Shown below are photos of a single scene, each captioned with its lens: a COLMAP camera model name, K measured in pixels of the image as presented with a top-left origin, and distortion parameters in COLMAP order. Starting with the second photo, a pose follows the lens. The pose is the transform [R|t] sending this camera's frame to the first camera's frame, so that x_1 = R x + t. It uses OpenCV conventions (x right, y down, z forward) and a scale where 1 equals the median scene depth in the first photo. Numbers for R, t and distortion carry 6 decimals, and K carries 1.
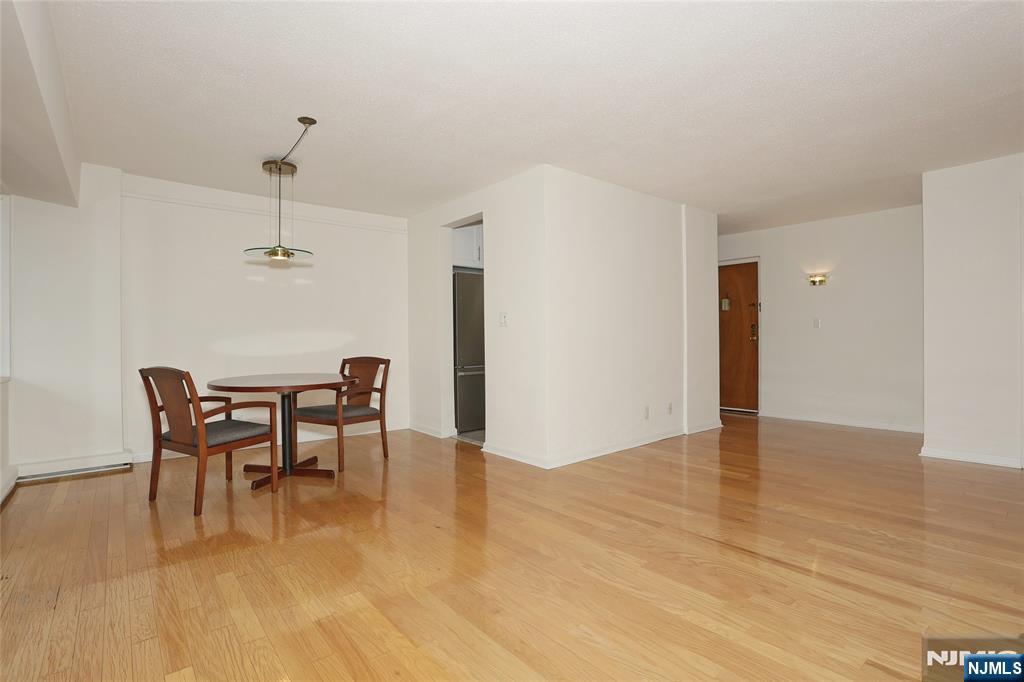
lens RADIAL K [[495.6, 0, 506.8], [0, 495.6, 343.2], [0, 0, 1]] dist [-0.064805, 0.022376]
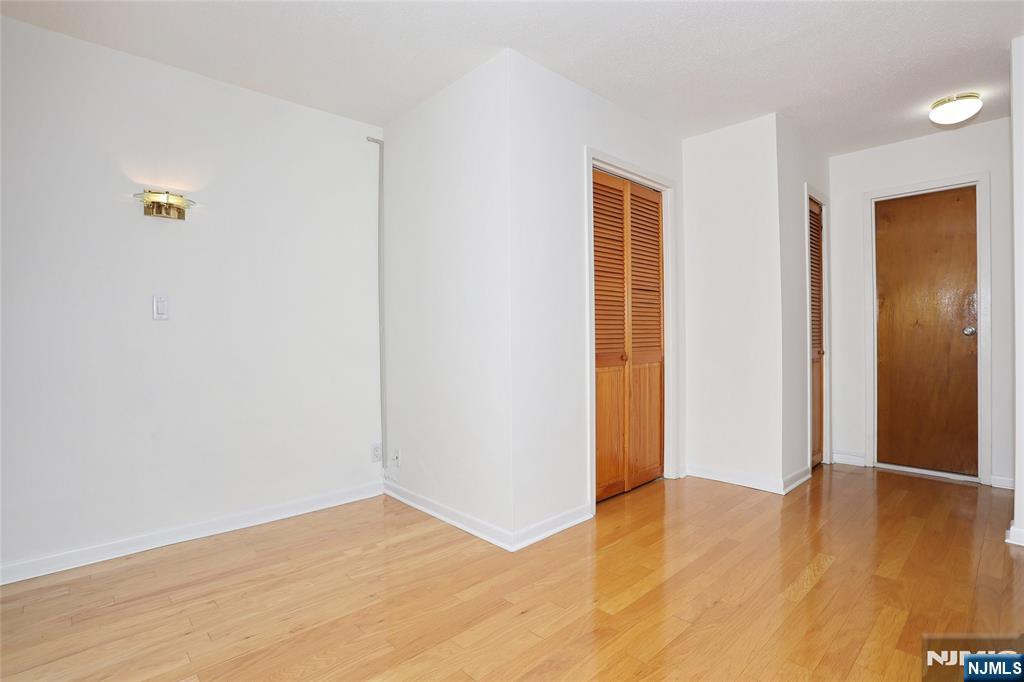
lens RADIAL K [[495.6, 0, 509.7], [0, 495.6, 343.9], [0, 0, 1]] dist [-0.064805, 0.022376]
pose [[-0.066266, -0.010846, 0.997743, 0.439076], [0.023762, 0.999640, 0.012445, -0.022347], [-0.997519, 0.024533, -0.065985, 1.503885]]
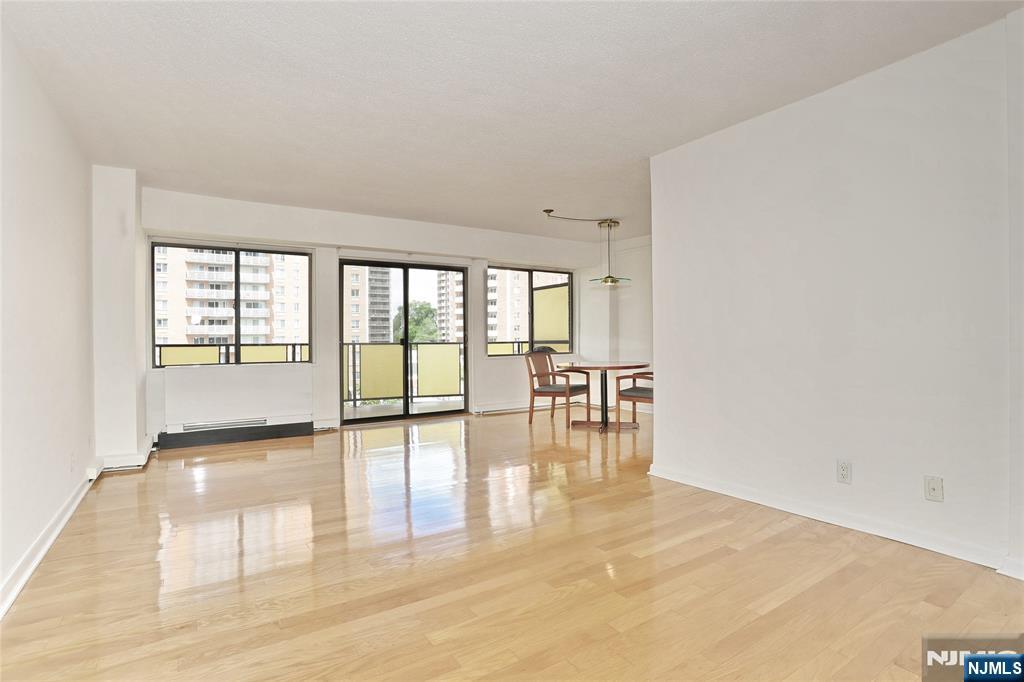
lens RADIAL K [[495.6, 0, 506.4], [0, 495.6, 340.0], [0, 0, 1]] dist [-0.064805, 0.022376]
pose [[-0.108978, 0.014985, -0.993931, 1.462079], [-0.000085, 0.999886, 0.015084, -0.029910], [0.994044, 0.001728, -0.108964, 1.134363]]
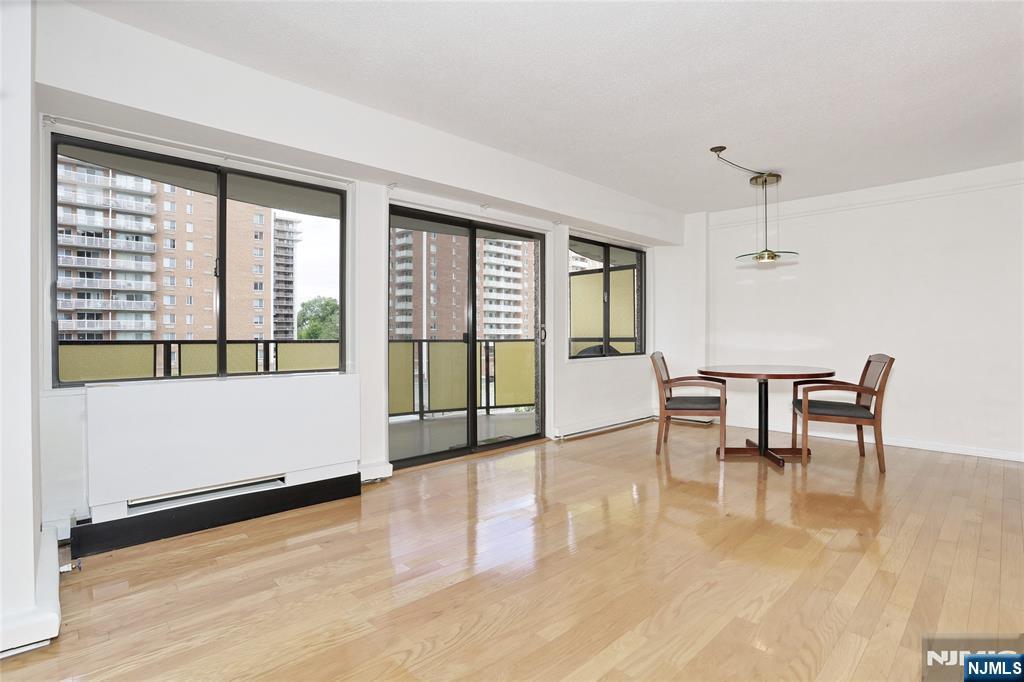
lens RADIAL K [[495.6, 0, 507.7], [0, 495.6, 339.1], [0, 0, 1]] dist [-0.064805, 0.022376]
pose [[0.078882, 0.016010, -0.996755, 0.800563], [-0.007929, 0.999849, 0.015432, -0.008753], [0.996852, 0.006686, 0.078997, 0.432167]]
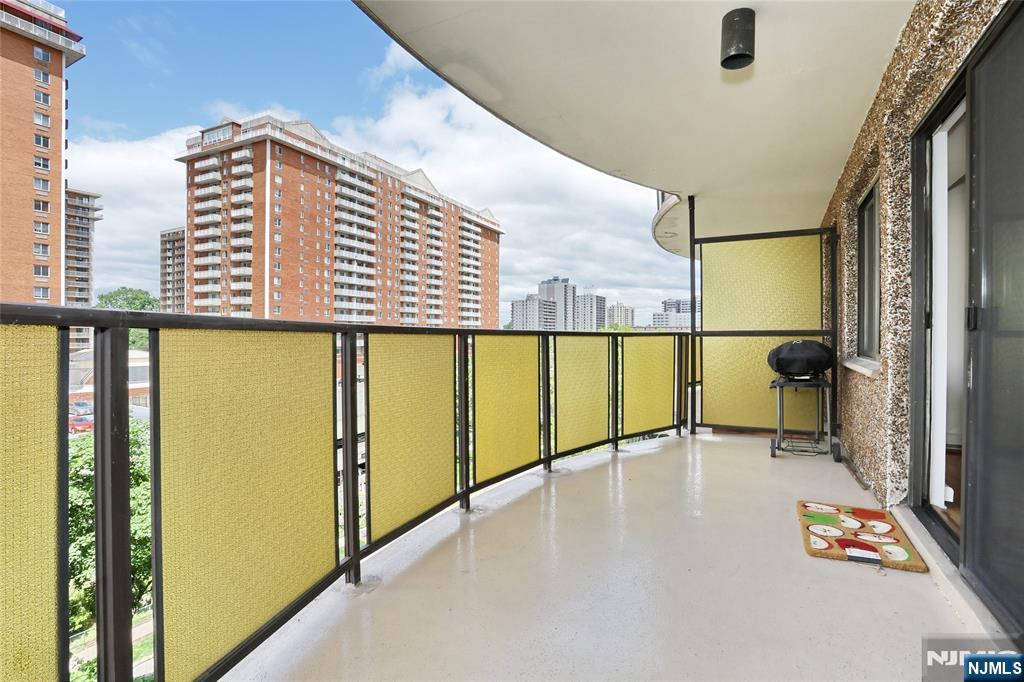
lens RADIAL K [[495.6, 0, 512.0], [0, 495.6, 336.7], [0, 0, 1]] dist [-0.064805, 0.022376]
pose [[0.388261, 0.011257, -0.921481, -0.360844], [-0.011257, 0.999909, 0.007472, 0.037358], [0.921481, 0.007472, 0.388353, -0.380441]]
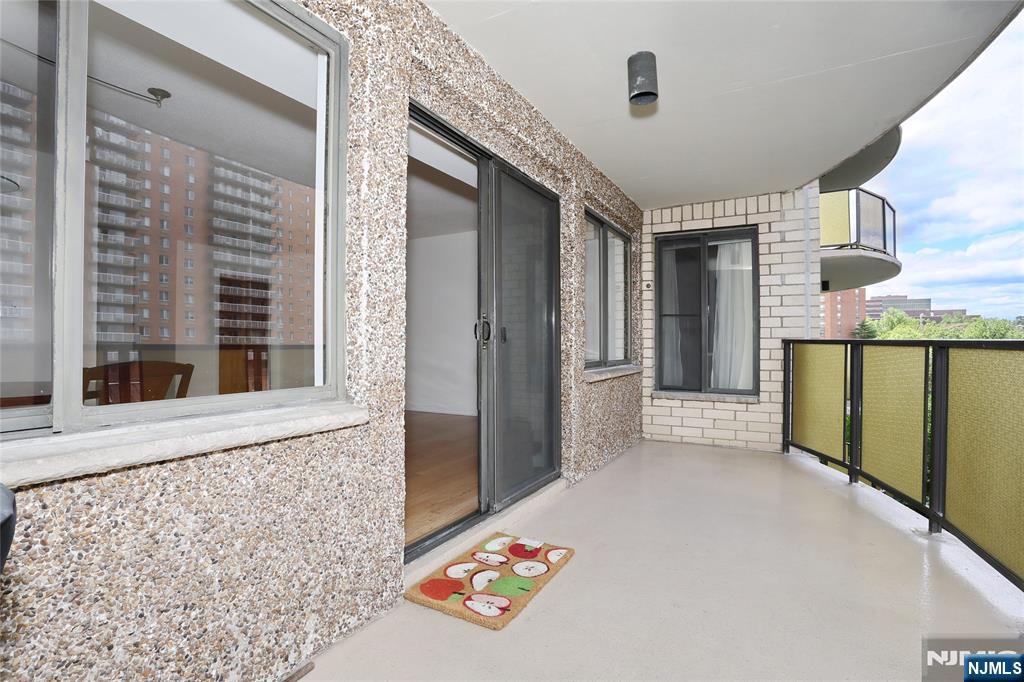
lens RADIAL K [[495.6, 0, 513.6], [0, 495.6, 340.1], [0, 0, 1]] dist [-0.064805, 0.022376]
pose [[-0.379156, 0.004903, 0.925320, -1.634564], [0.004974, 0.999982, -0.003261, 0.024324], [-0.925320, 0.003366, -0.379173, 0.784131]]
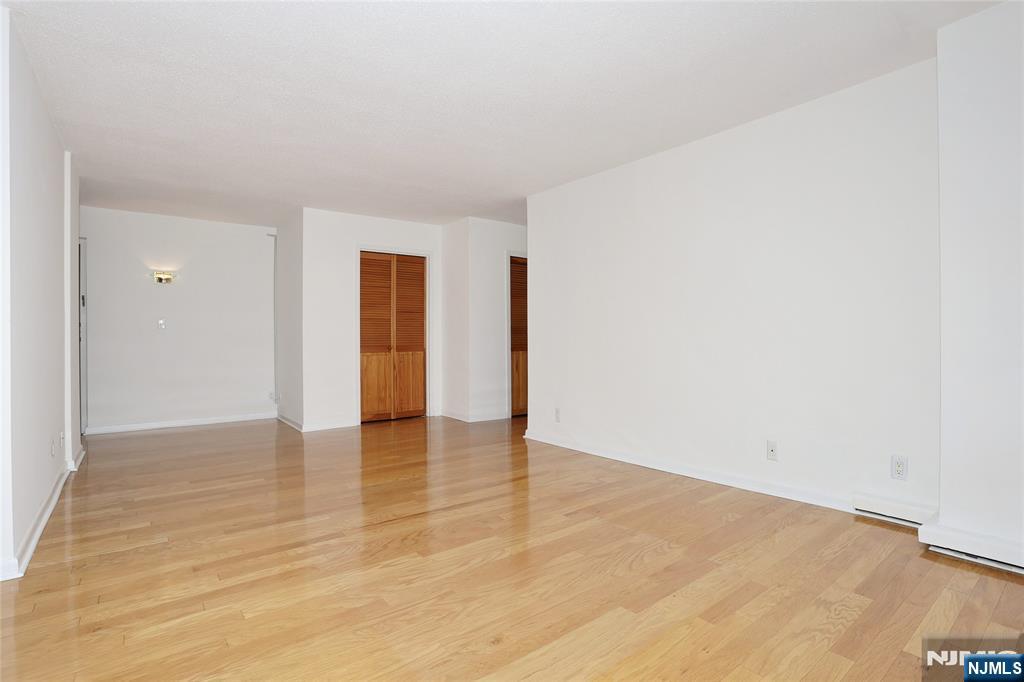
lens RADIAL K [[495.6, 0, 511.2], [0, 495.6, 336.9], [0, 0, 1]] dist [-0.064805, 0.022376]
pose [[0.017797, 0.009298, 0.999798, -0.583738], [0.012798, 0.999873, -0.009527, 0.007201], [-0.999760, 0.012965, 0.017676, 0.615546]]
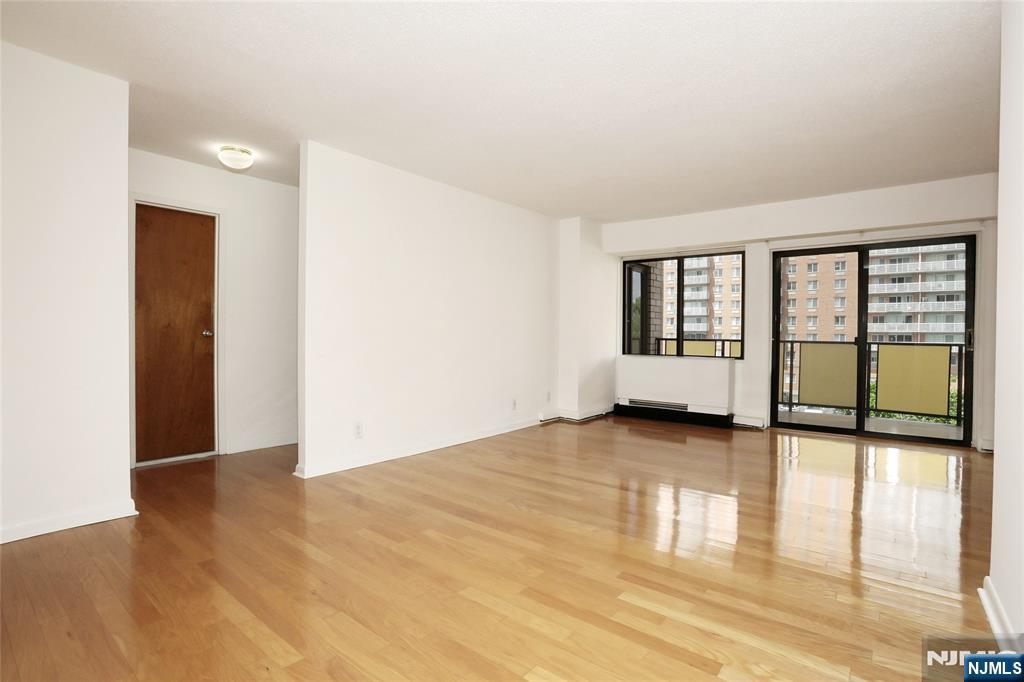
lens RADIAL K [[495.6, 0, 507.2], [0, 495.6, 337.9], [0, 0, 1]] dist [-0.064805, 0.022376]
pose [[-0.978438, 0.000832, -0.206537, 0.925129], [-0.002984, 0.999831, 0.018165, -0.027657], [0.206517, 0.018389, -0.978270, 1.890676]]
